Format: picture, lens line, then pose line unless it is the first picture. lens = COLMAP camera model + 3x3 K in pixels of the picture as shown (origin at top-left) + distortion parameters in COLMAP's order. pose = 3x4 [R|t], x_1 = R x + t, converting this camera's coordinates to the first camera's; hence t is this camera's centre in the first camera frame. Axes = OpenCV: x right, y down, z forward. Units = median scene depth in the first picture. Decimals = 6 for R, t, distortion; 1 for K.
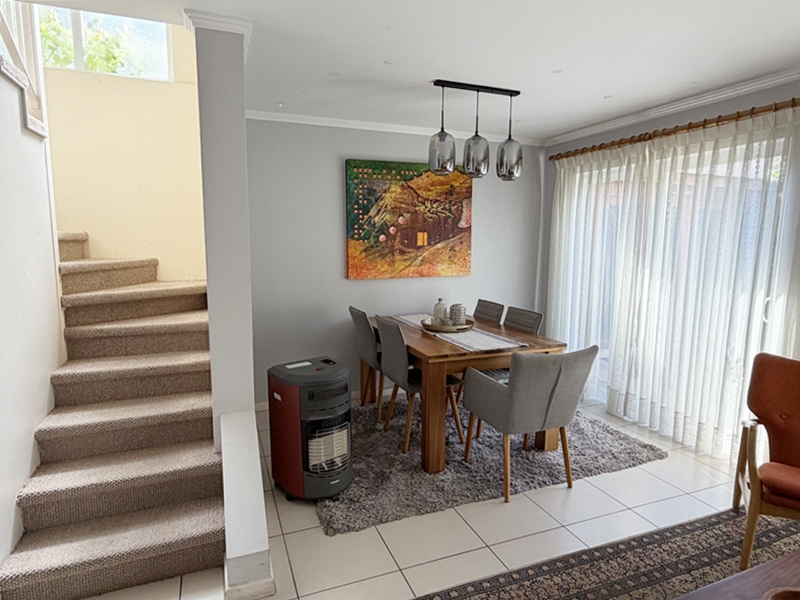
lens RADIAL K [[473.6, 0, 395.9], [0, 473.6, 301.6], [0, 0, 1]] dist [-0.004939, -0.000488]
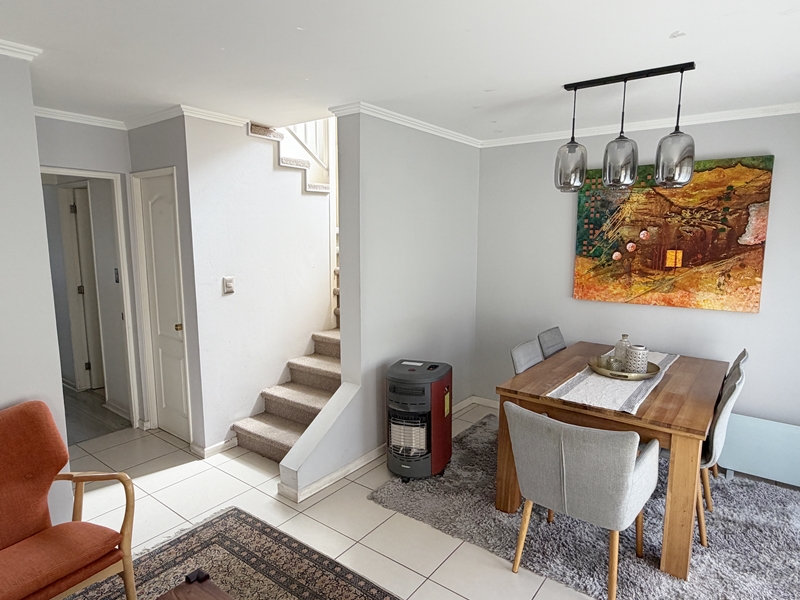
lens RADIAL K [[473.6, 0, 396.1], [0, 473.6, 299.9], [0, 0, 1]] dist [-0.004939, -0.000488]
pose [[0.521787, 0.116906, -0.845027, 0.501820], [-0.113089, 0.991302, 0.067313, -0.066976], [0.845547, 0.060440, 0.530469, 0.203798]]
